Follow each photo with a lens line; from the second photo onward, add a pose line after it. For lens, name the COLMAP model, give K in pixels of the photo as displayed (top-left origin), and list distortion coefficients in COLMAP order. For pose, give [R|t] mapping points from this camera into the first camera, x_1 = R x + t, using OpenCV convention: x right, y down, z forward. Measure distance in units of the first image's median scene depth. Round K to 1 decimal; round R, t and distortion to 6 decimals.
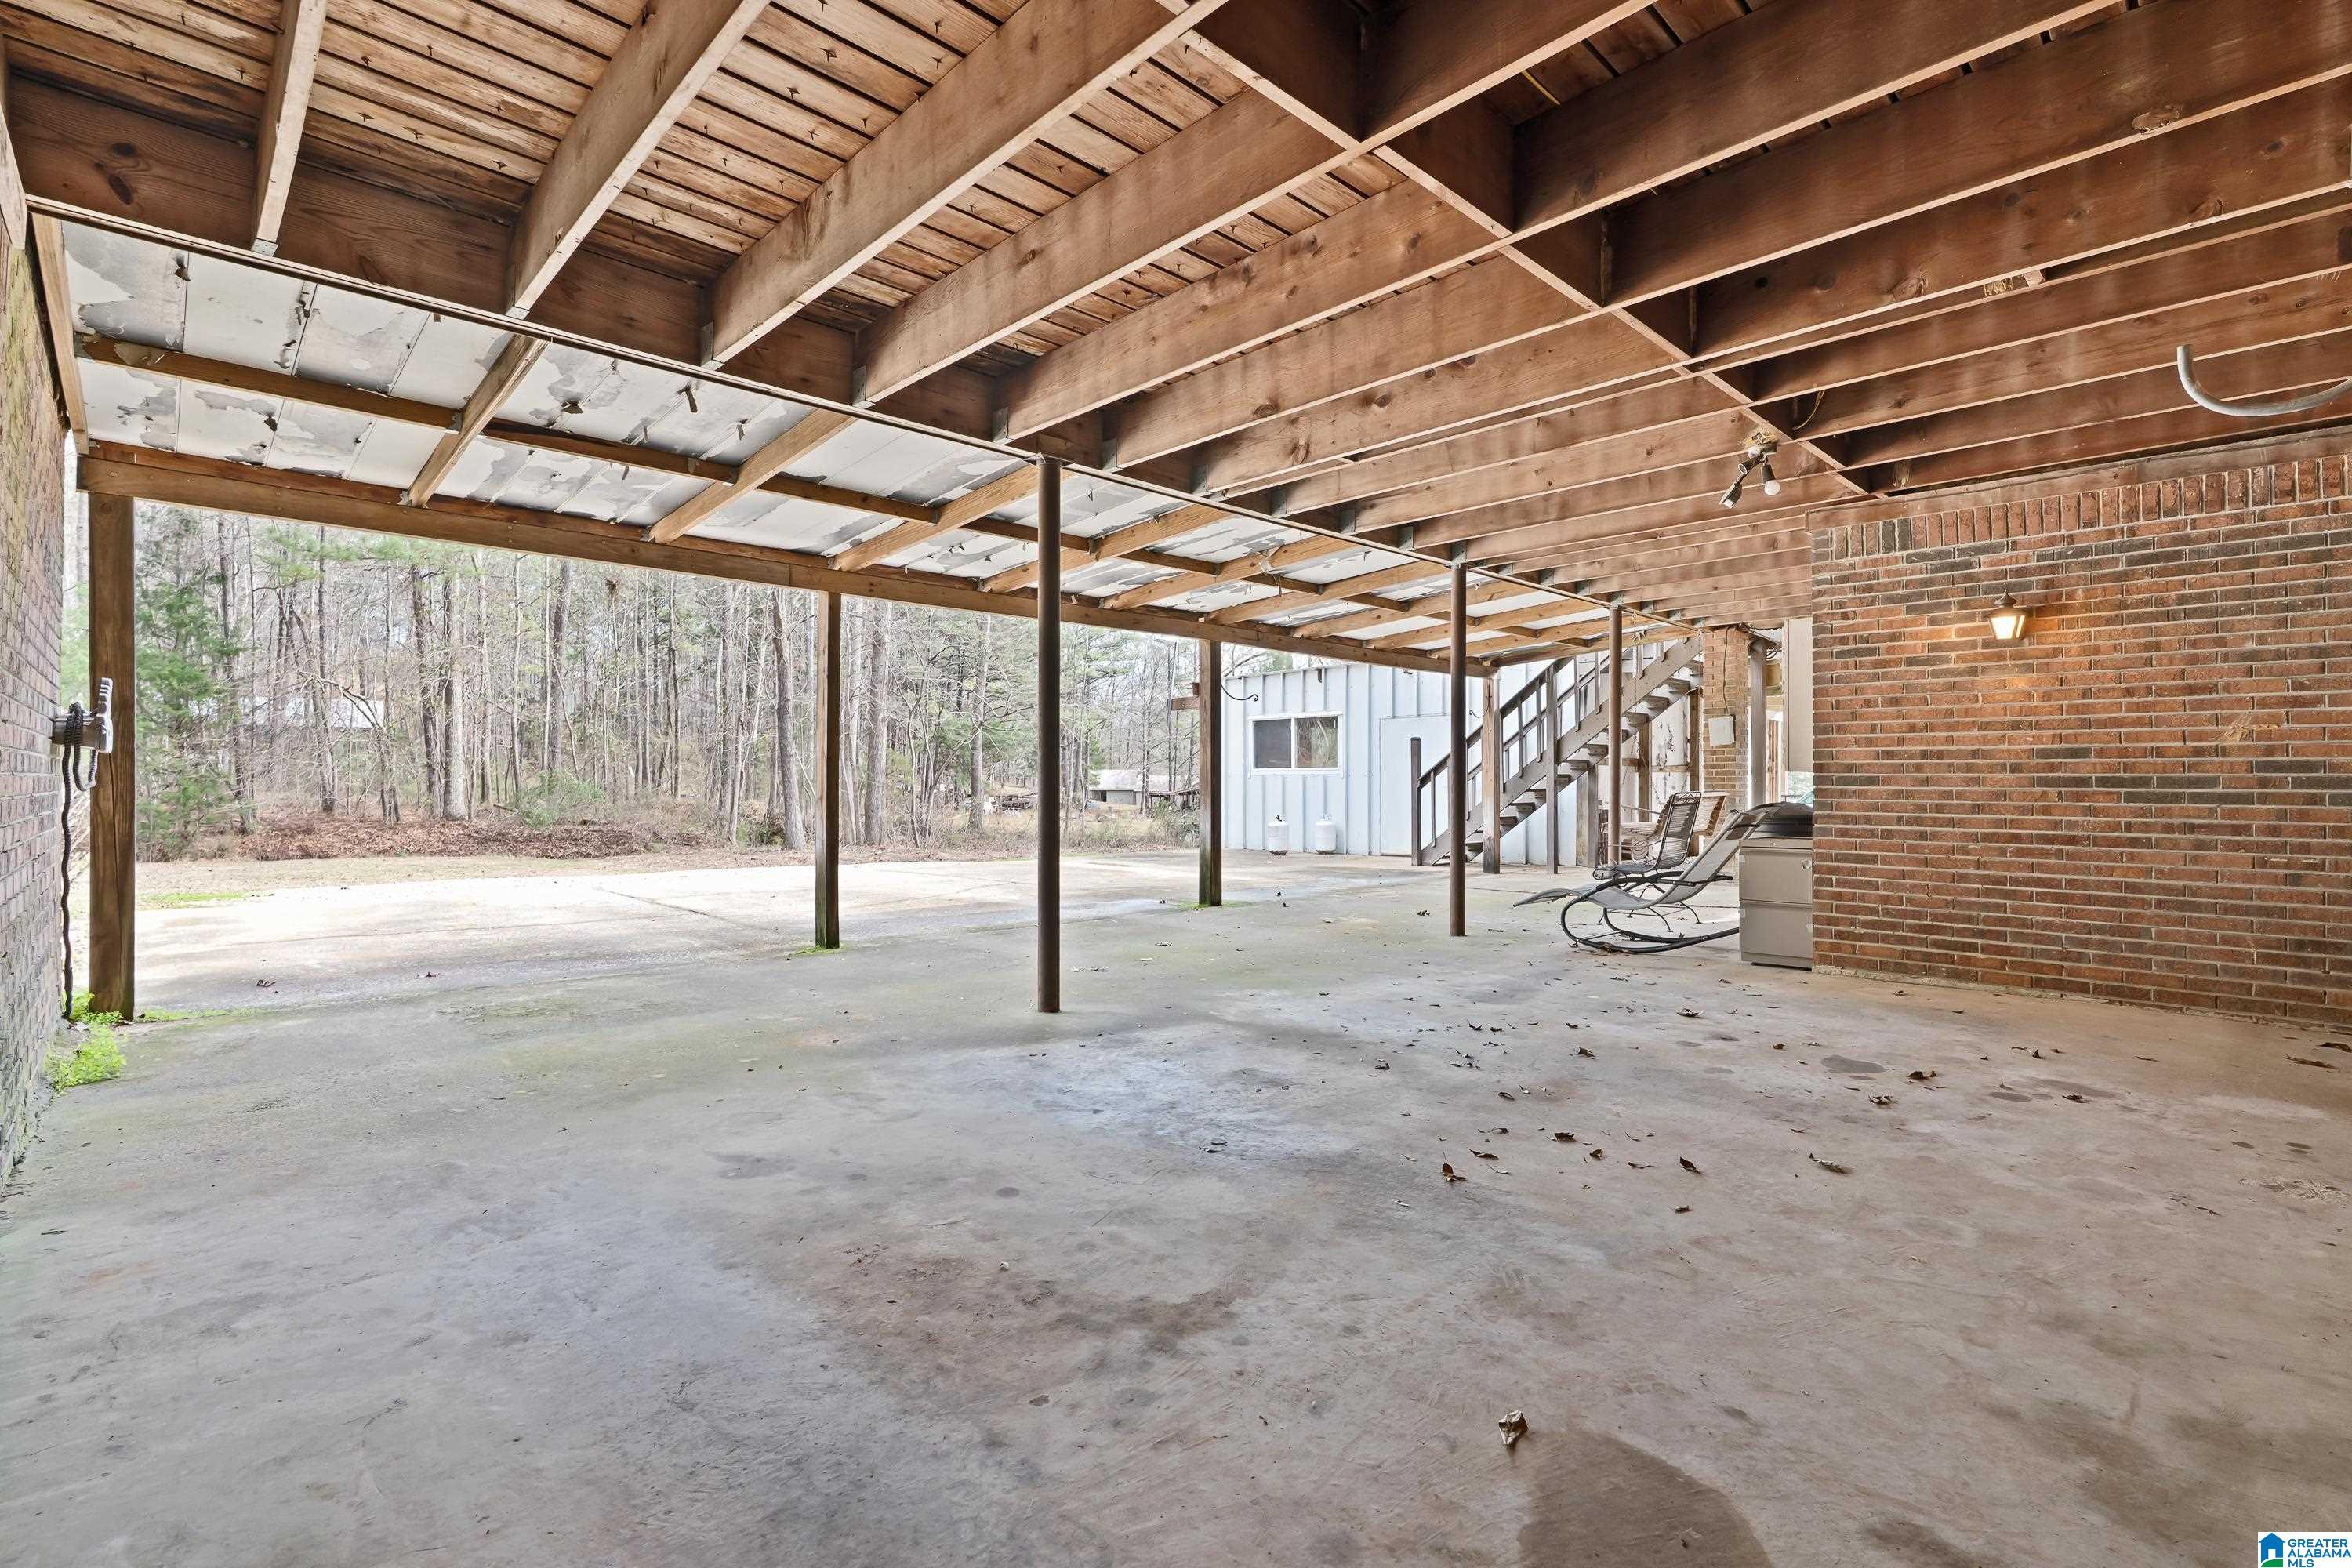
lens RADIAL K [[1076.9, 0, 1177.8], [0, 1076.9, 778.5], [0, 0, 1]] dist [0.002904, 0.000158]
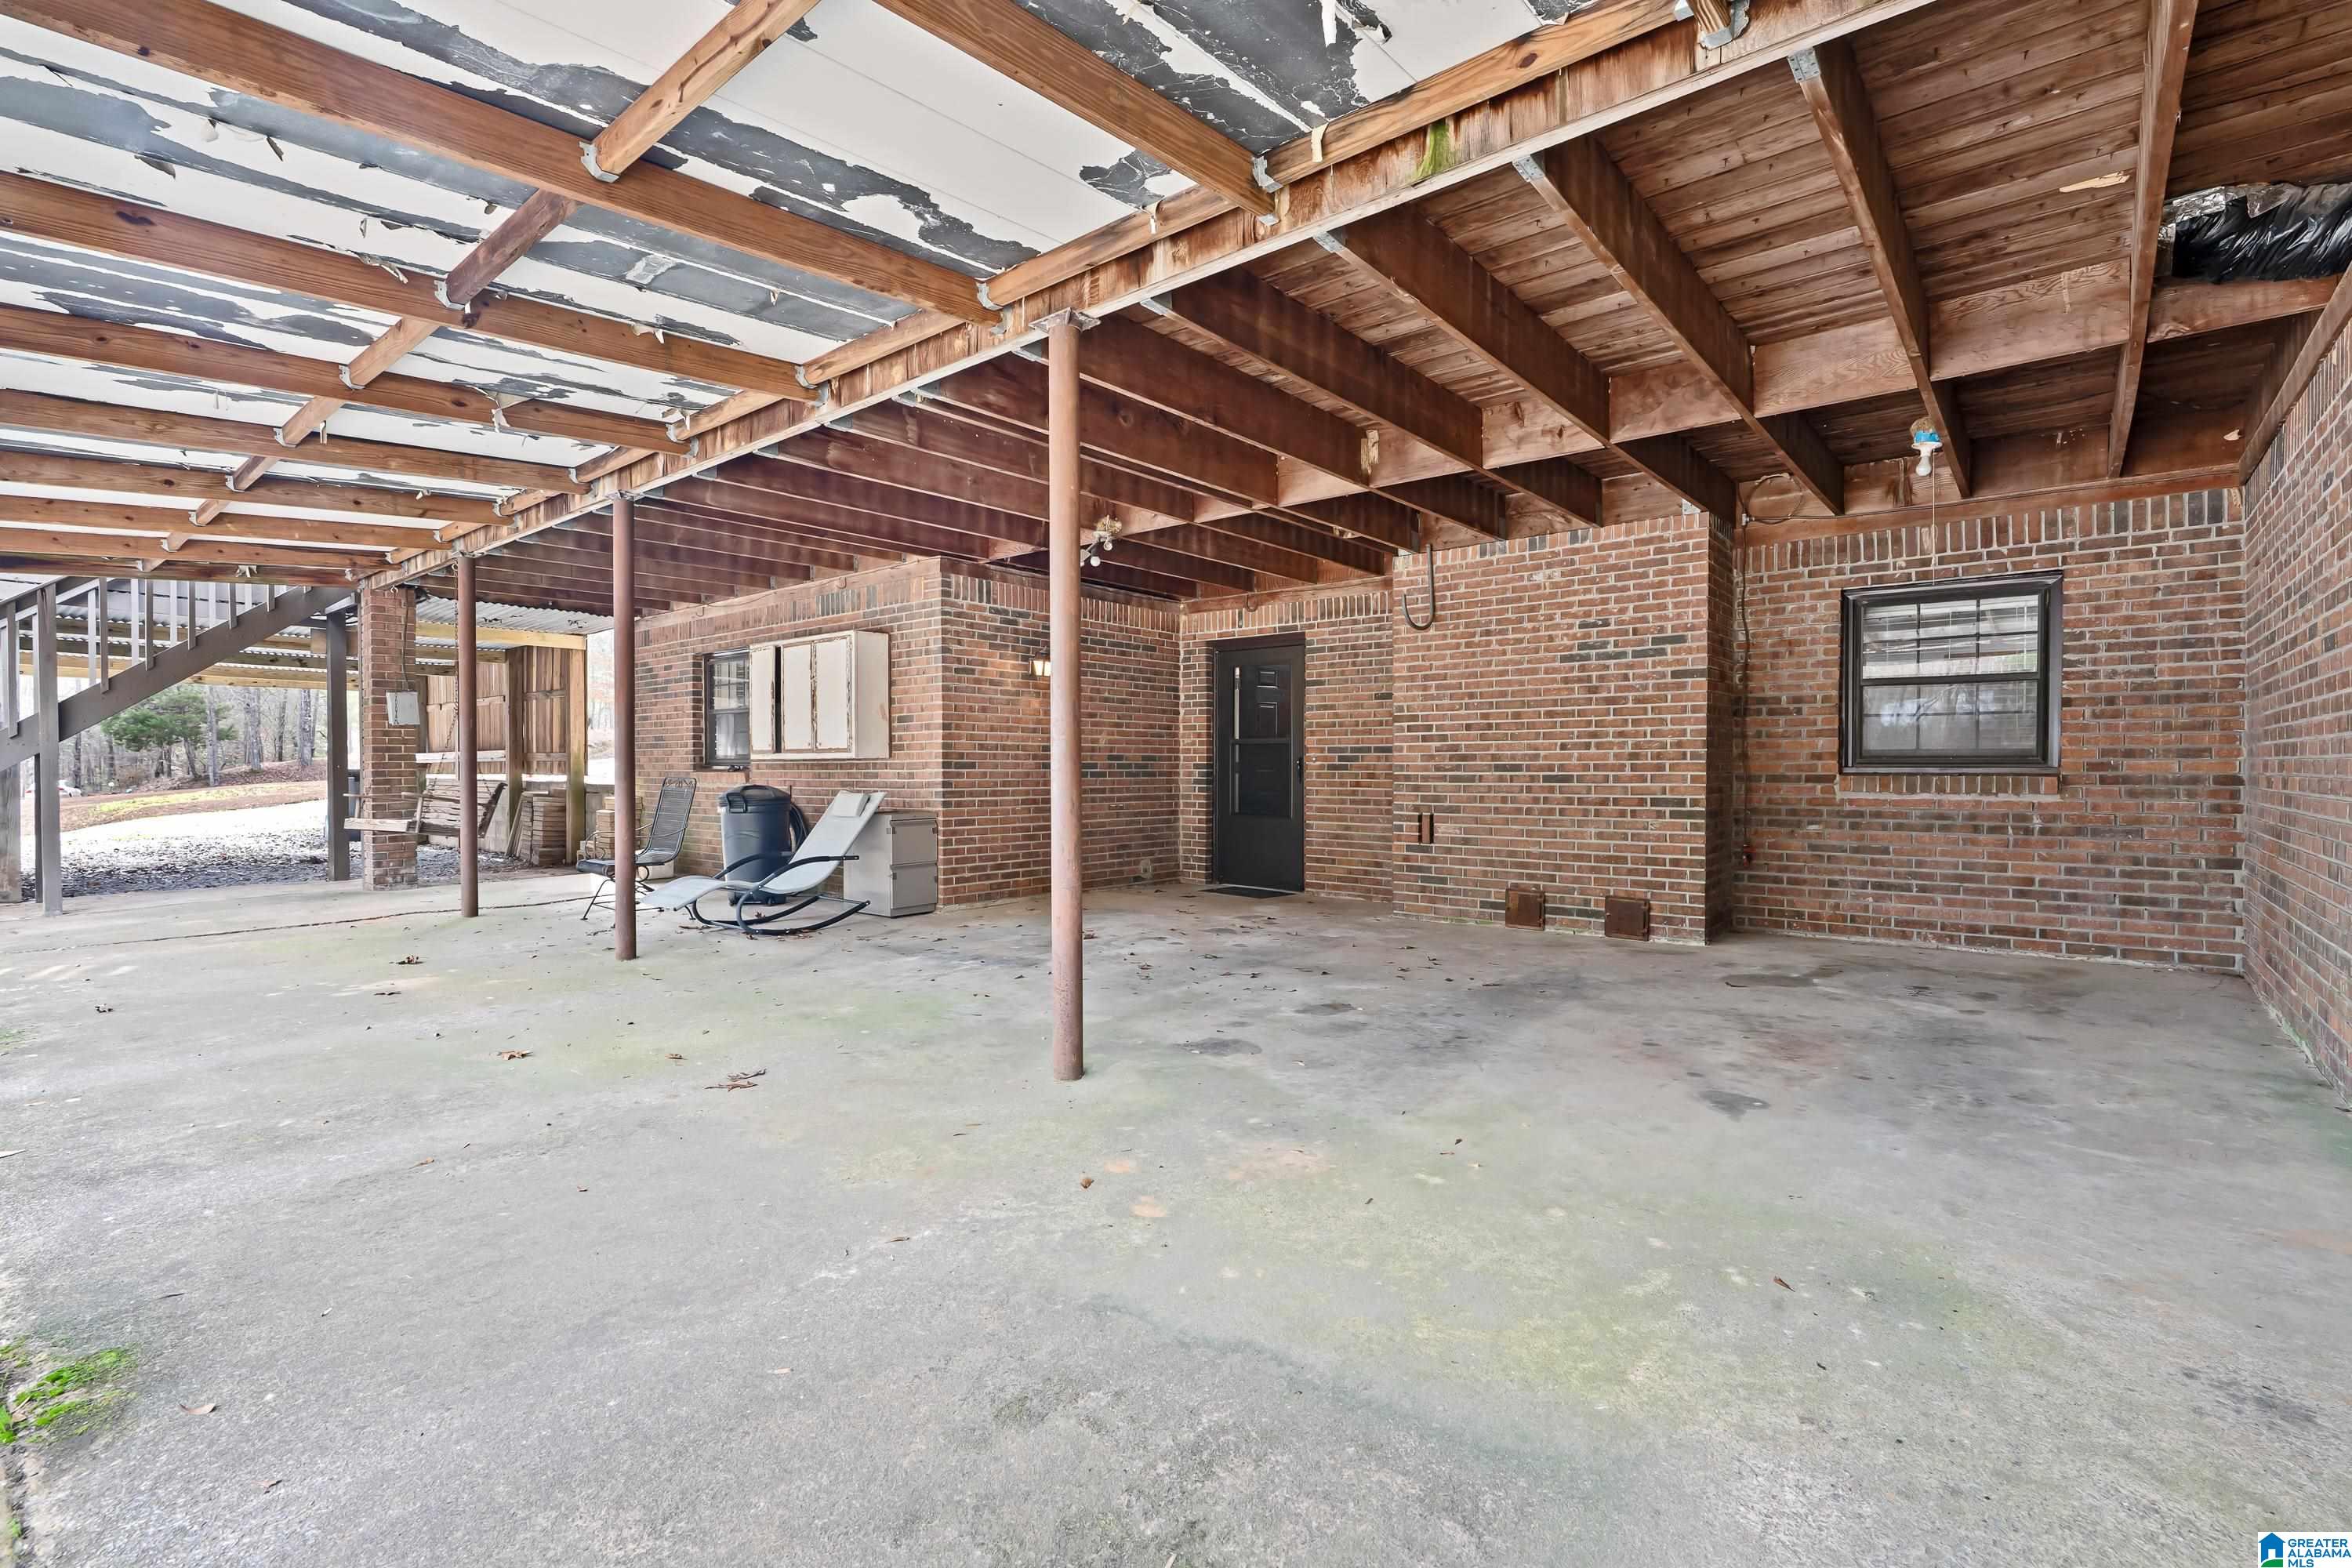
lens RADIAL K [[1076.9, 0, 1176.2], [0, 1076.9, 779.8], [0, 0, 1]] dist [0.002904, 0.000158]
pose [[-0.108508, -0.010074, 0.994045, -0.777962], [0.004845, 0.999931, 0.010663, 0.007488], [-0.994084, 0.005973, -0.108451, 0.918065]]
